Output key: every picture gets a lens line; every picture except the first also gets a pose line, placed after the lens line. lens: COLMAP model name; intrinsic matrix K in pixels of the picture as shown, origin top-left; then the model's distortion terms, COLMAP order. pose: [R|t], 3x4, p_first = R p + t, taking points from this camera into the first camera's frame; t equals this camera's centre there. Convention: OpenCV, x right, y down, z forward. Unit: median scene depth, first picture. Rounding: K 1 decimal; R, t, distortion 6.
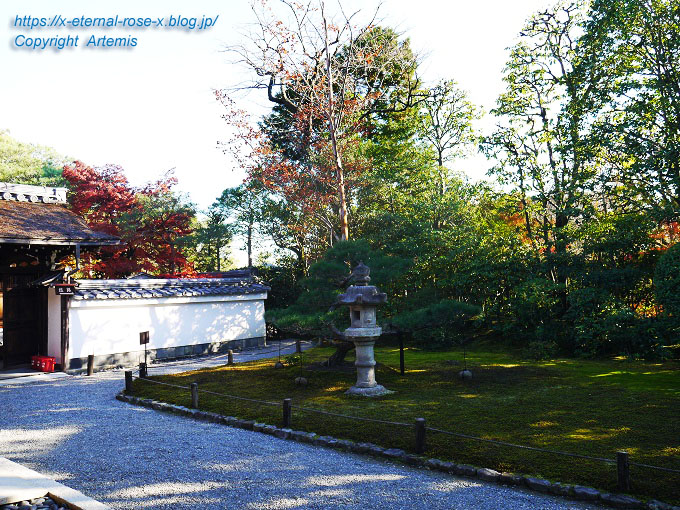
lens RADIAL K [[557.1, 0, 337.7], [0, 557.1, 252.7], [0, 0, 1]] dist [-0.041448, 0.022857]
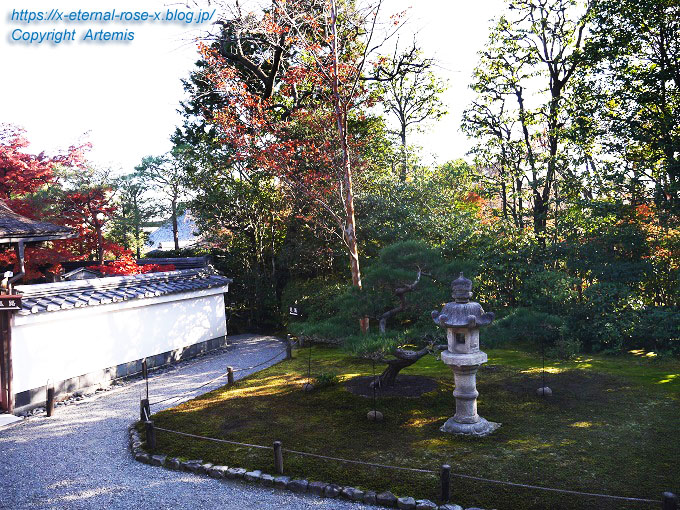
lens RADIAL K [[557.1, 0, 337.7], [0, 557.1, 252.7], [0, 0, 1]] dist [-0.041448, 0.022857]
pose [[0.965222, -0.014423, 0.261035, -0.209256], [-0.004550, 0.997399, 0.071935, -0.044872], [-0.261393, -0.070621, 0.962645, 0.146475]]
